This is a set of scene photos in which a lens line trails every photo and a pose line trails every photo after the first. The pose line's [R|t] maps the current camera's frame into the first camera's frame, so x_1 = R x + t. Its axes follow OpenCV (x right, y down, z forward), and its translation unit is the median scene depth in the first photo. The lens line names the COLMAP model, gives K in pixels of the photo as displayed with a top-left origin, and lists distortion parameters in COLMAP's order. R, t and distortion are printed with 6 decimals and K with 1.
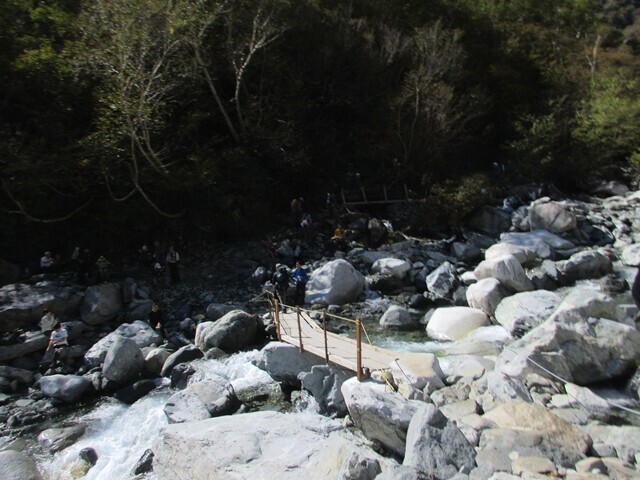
lens RADIAL K [[484.6, 0, 320.0], [0, 484.6, 240.0], [0, 0, 1]] dist [0.003739, -0.003019]
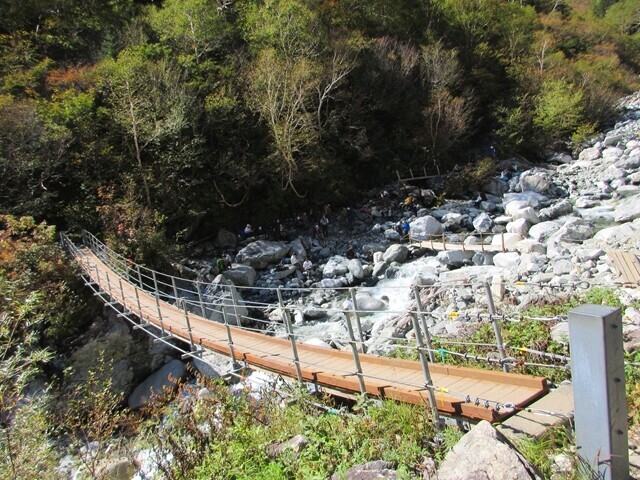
lens RADIAL K [[484.6, 0, 320.0], [0, 484.6, 240.0], [0, 0, 1]] dist [0.003739, -0.003019]
pose [[0.991596, -0.077308, 0.103738, -0.452074], [0.068923, 0.994237, 0.082117, -0.037521], [-0.109488, -0.074277, 0.991209, -0.616984]]
